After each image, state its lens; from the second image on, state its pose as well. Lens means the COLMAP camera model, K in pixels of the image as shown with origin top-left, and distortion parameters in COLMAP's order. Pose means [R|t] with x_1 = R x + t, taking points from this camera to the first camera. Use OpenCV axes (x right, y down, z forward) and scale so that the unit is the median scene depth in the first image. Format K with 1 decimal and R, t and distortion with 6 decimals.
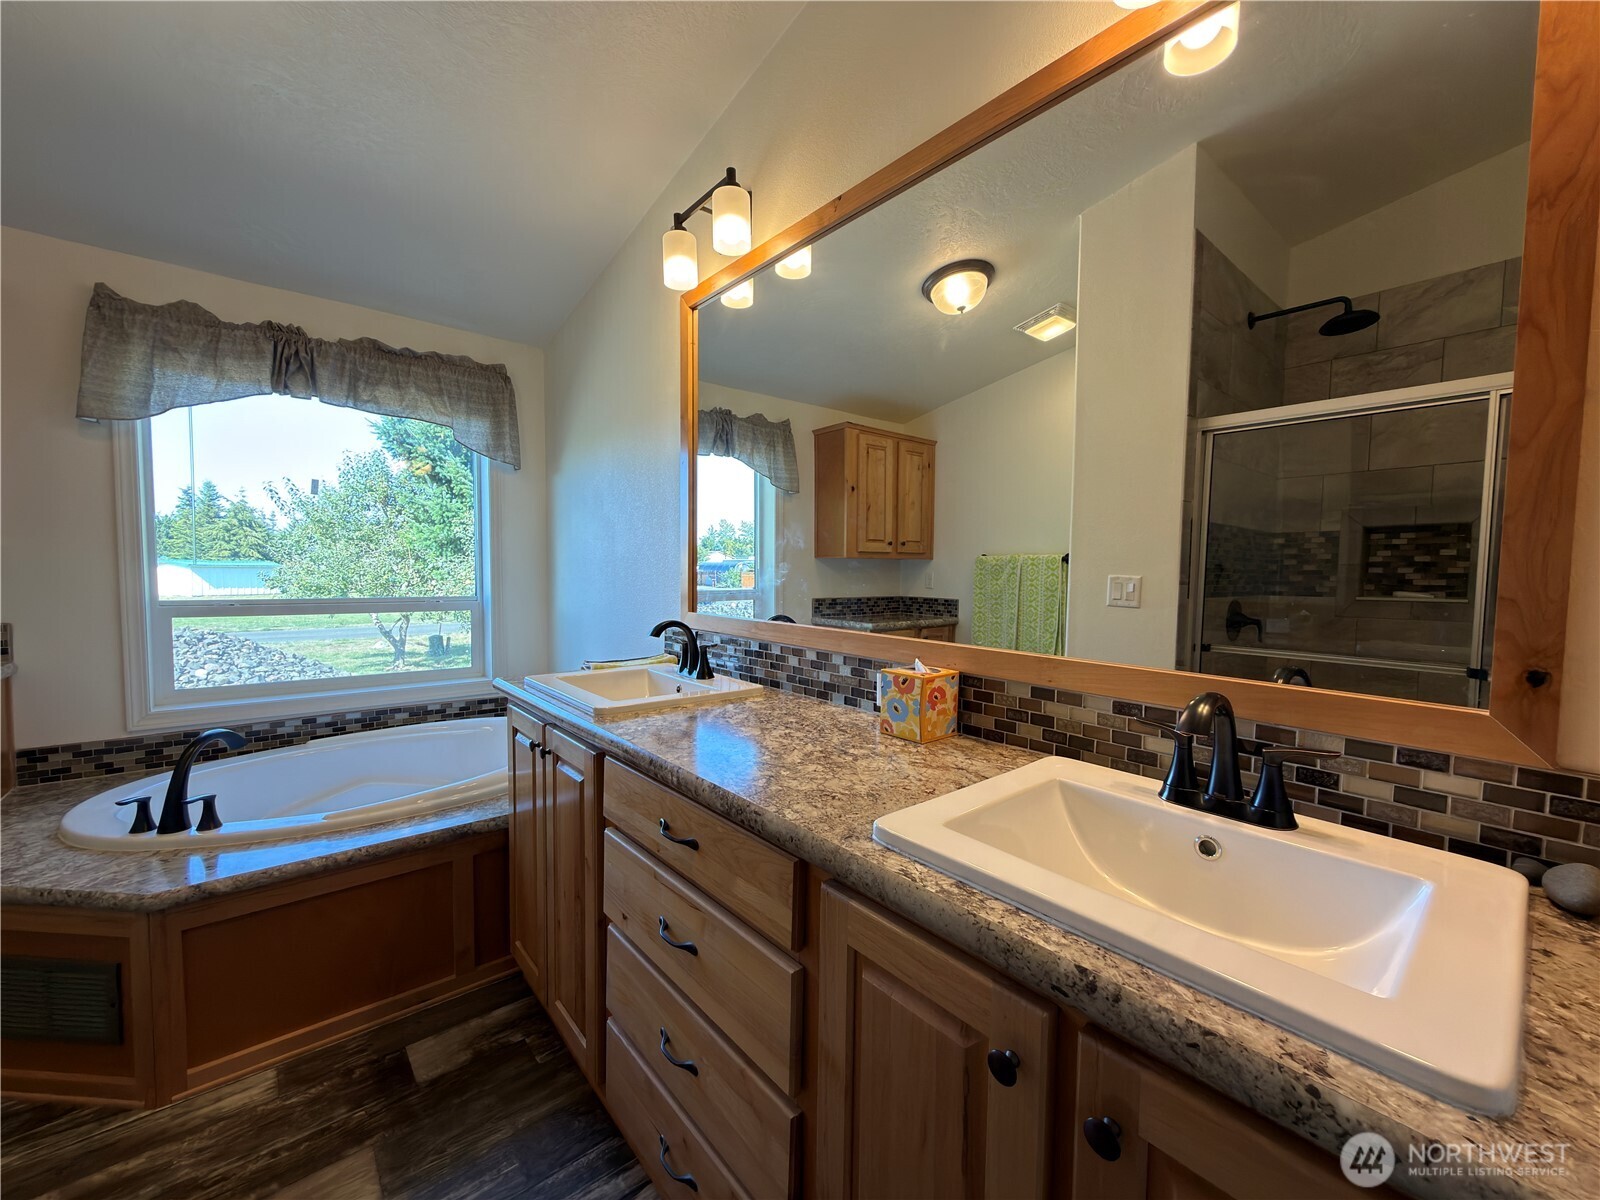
lens RADIAL K [[637.6, 0, 799.7], [0, 637.6, 600.9], [0, 0, 1]] dist [0.000458, 0.000051]
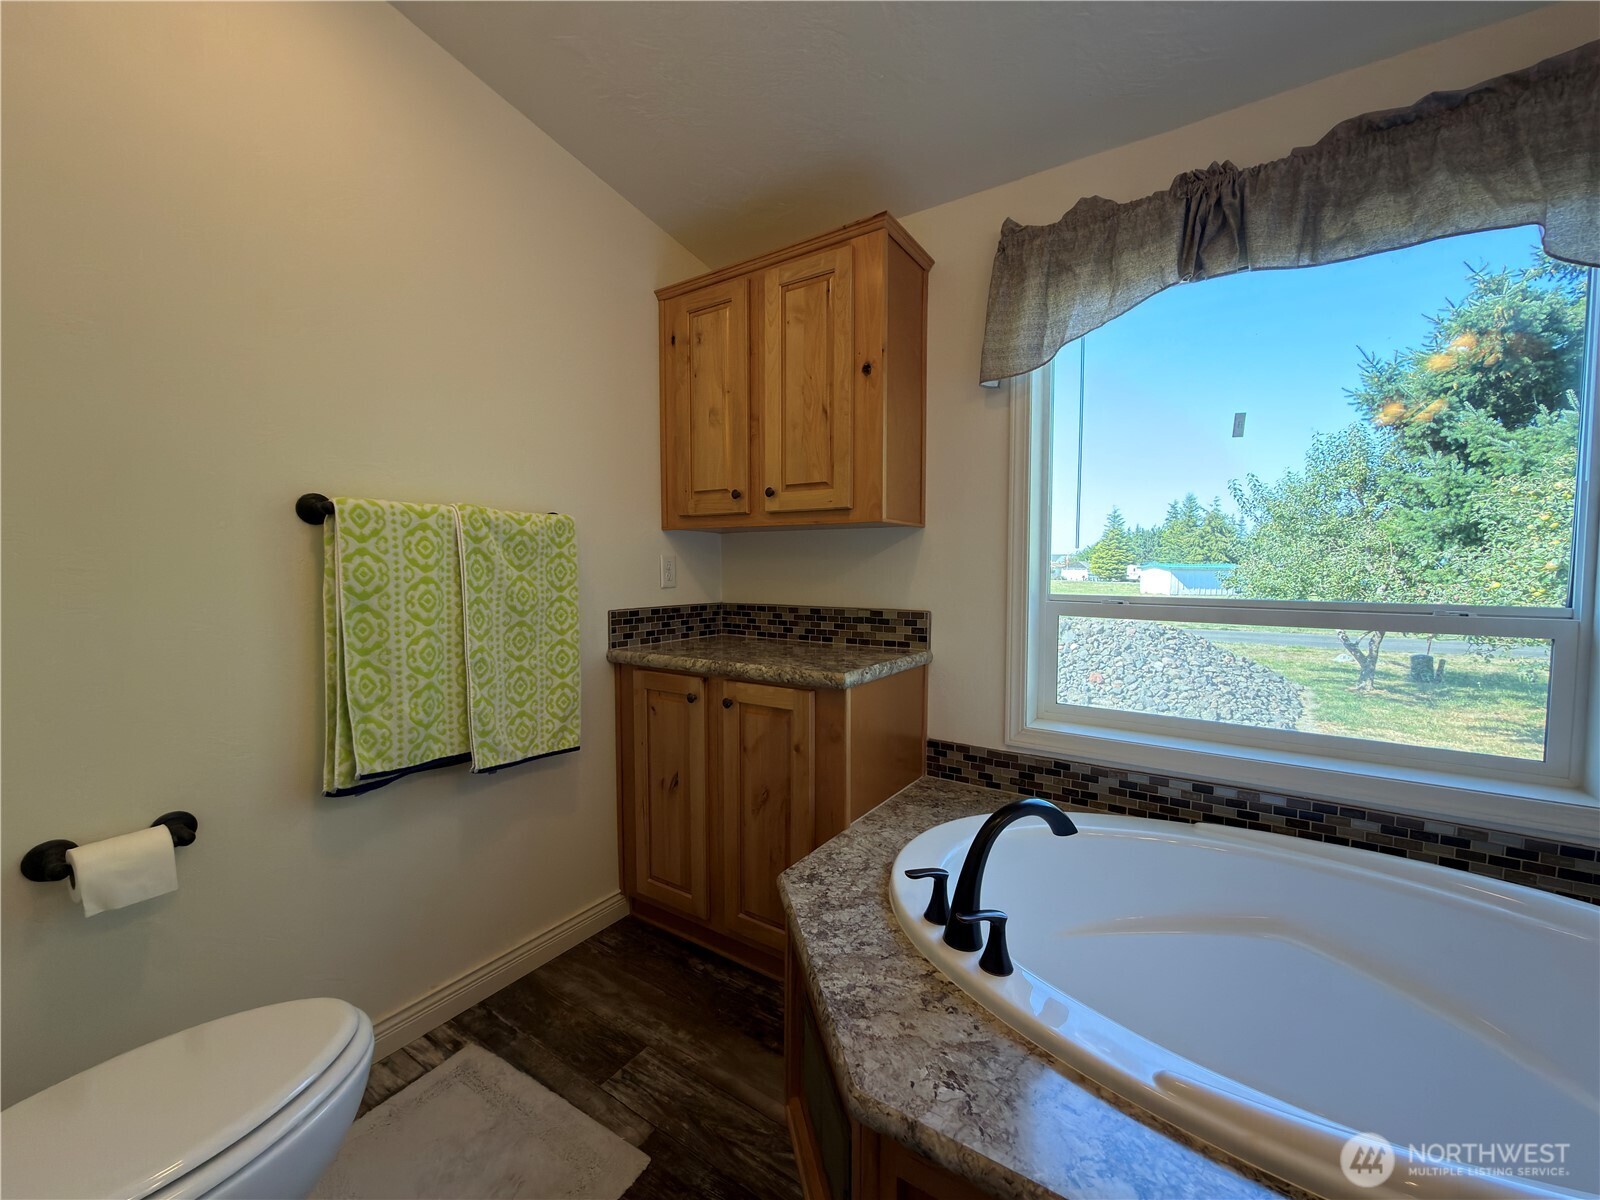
lens RADIAL K [[637.6, 0, 799.7], [0, 637.6, 600.9], [0, 0, 1]] dist [0.000458, 0.000051]
pose [[0.274597, 0.042292, -0.960629, -0.277867], [-0.046414, 0.998451, 0.030690, -0.001582], [0.960439, 0.036159, 0.276134, 0.435708]]
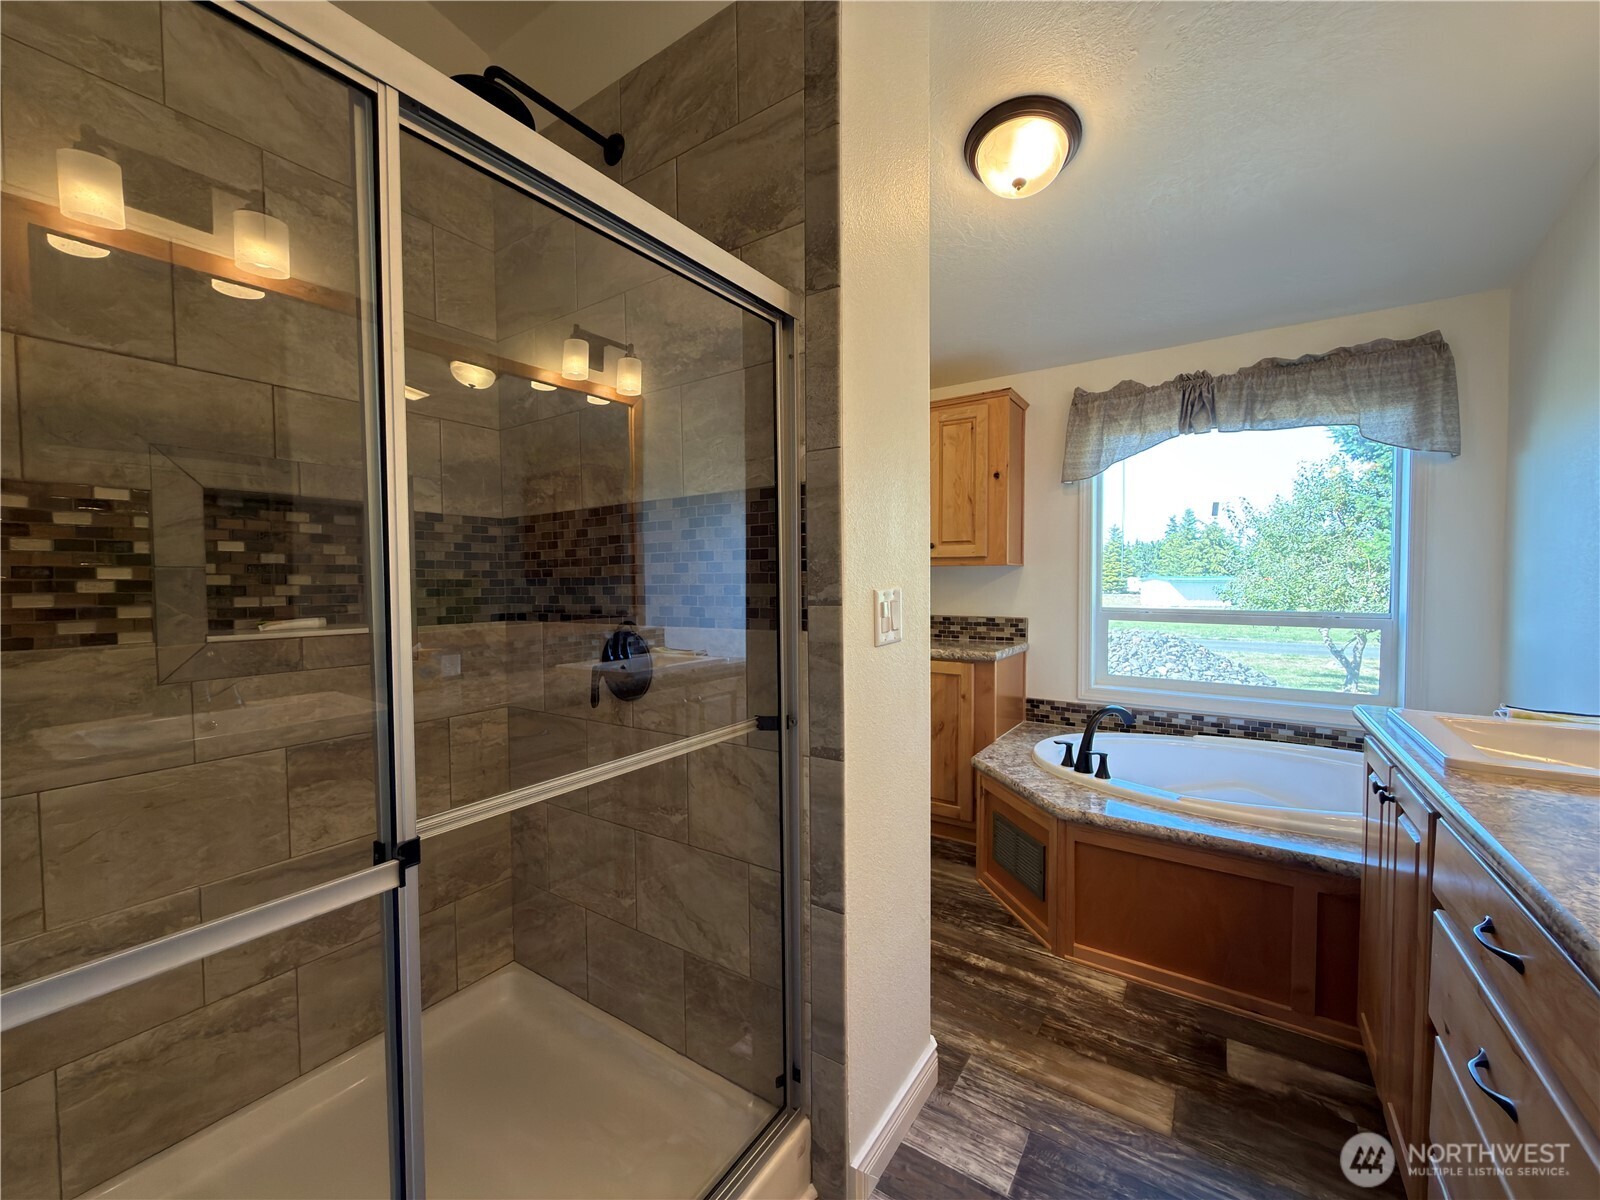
lens RADIAL K [[637.6, 0, 799.7], [0, 637.6, 600.9], [0, 0, 1]] dist [0.000458, 0.000051]
pose [[0.274693, 0.021008, -0.961302, 0.118744], [-0.042287, 0.999058, 0.009750, 0.000725], [0.960602, 0.037972, 0.275322, 0.006921]]
